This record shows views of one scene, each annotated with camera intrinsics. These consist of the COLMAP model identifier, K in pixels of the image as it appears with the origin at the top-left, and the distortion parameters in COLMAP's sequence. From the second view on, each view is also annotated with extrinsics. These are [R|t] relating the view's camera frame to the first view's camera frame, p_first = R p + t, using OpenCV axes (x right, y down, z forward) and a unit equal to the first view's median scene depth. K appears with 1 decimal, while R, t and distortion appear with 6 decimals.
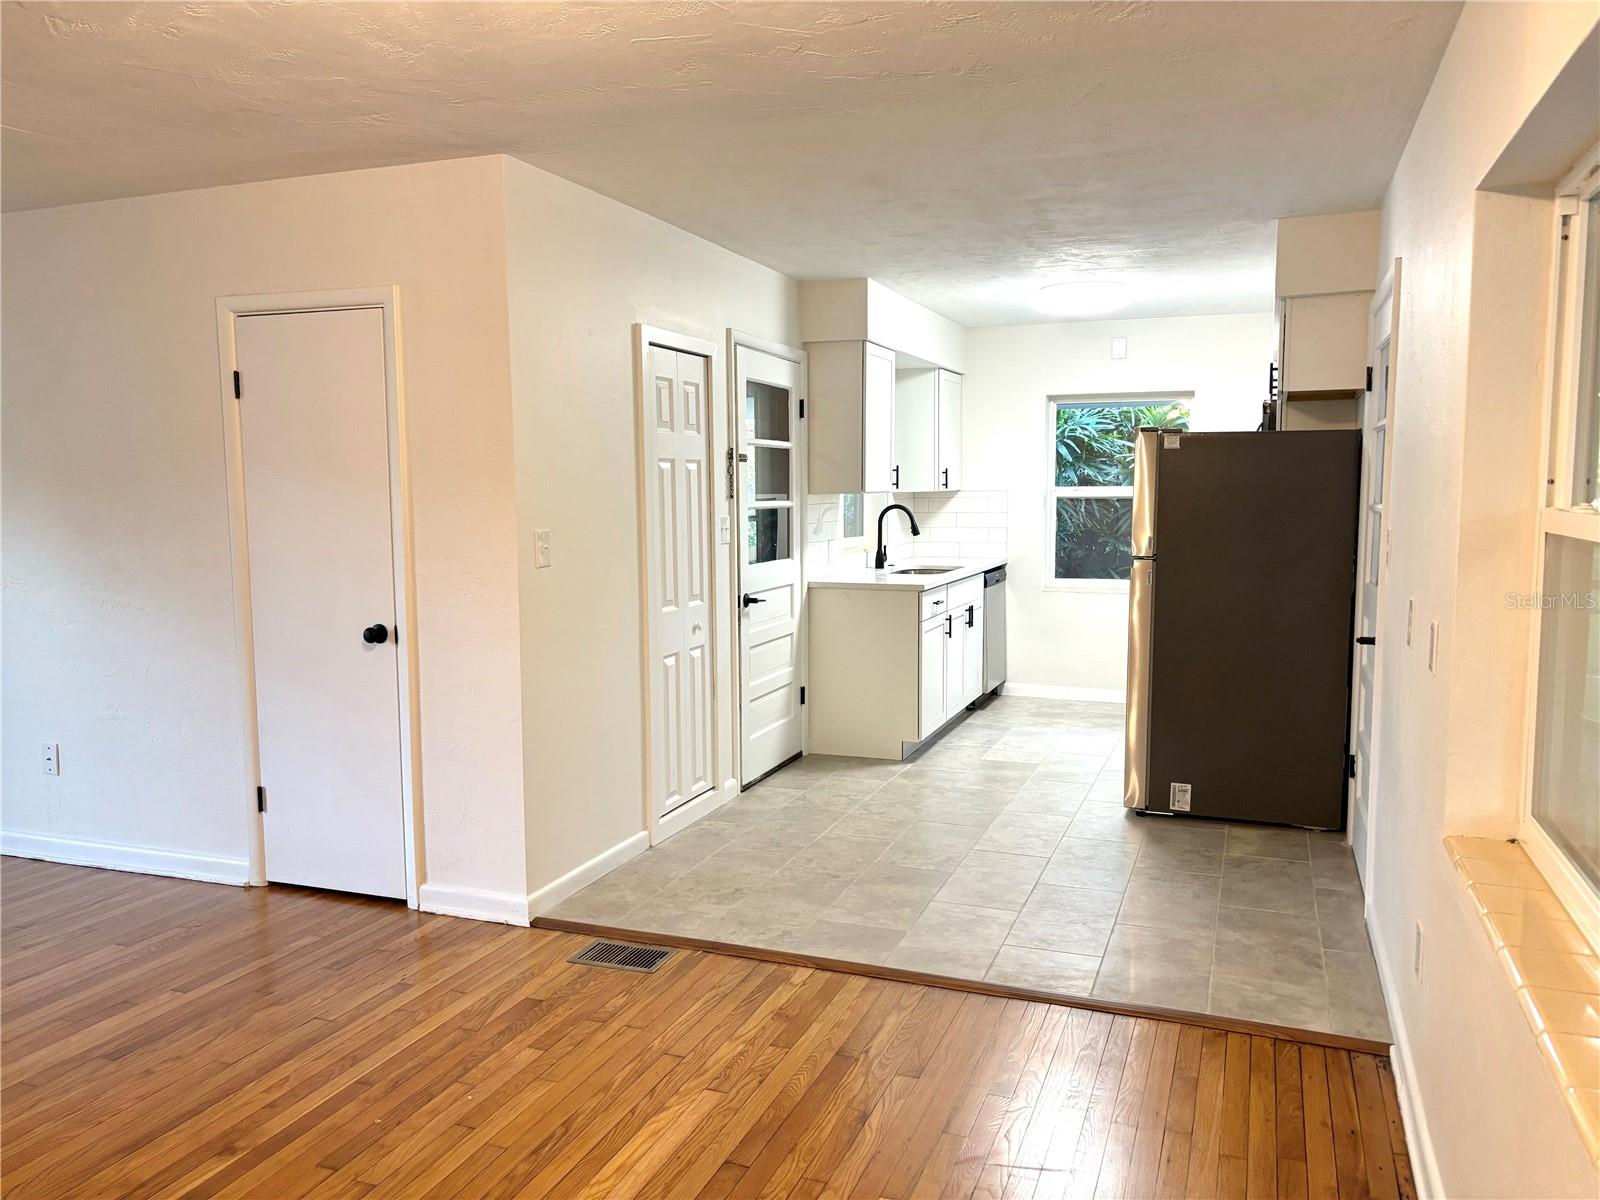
lens RADIAL K [[1215.9, 0, 806.0], [0, 1215.9, 603.6], [0, 0, 1]] dist [0.030353, -0.031794]
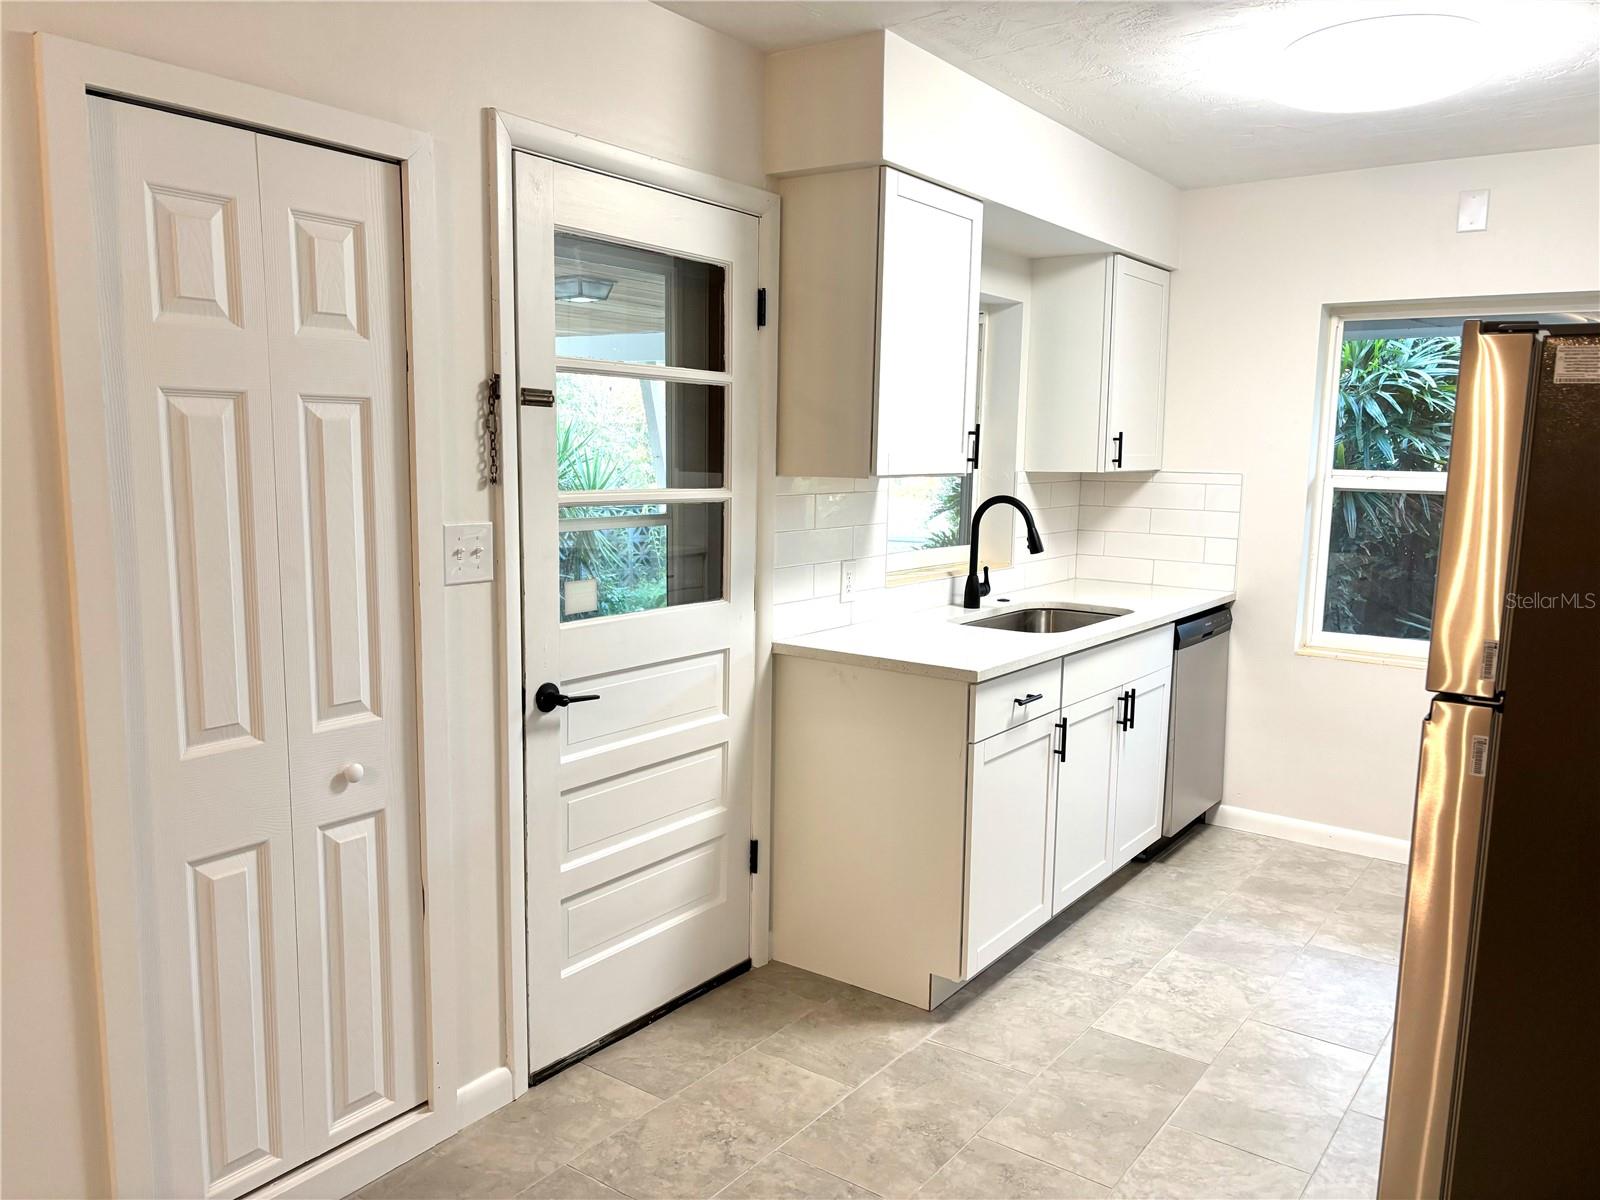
lens RADIAL K [[1215.9, 0, 806.1], [0, 1215.9, 600.9], [0, 0, 1]] dist [0.030353, -0.031794]
pose [[0.965659, 0.056315, -0.253635, 0.146813], [-0.048938, 0.998178, 0.035306, -0.055180], [0.255161, -0.021681, 0.966655, 0.495018]]
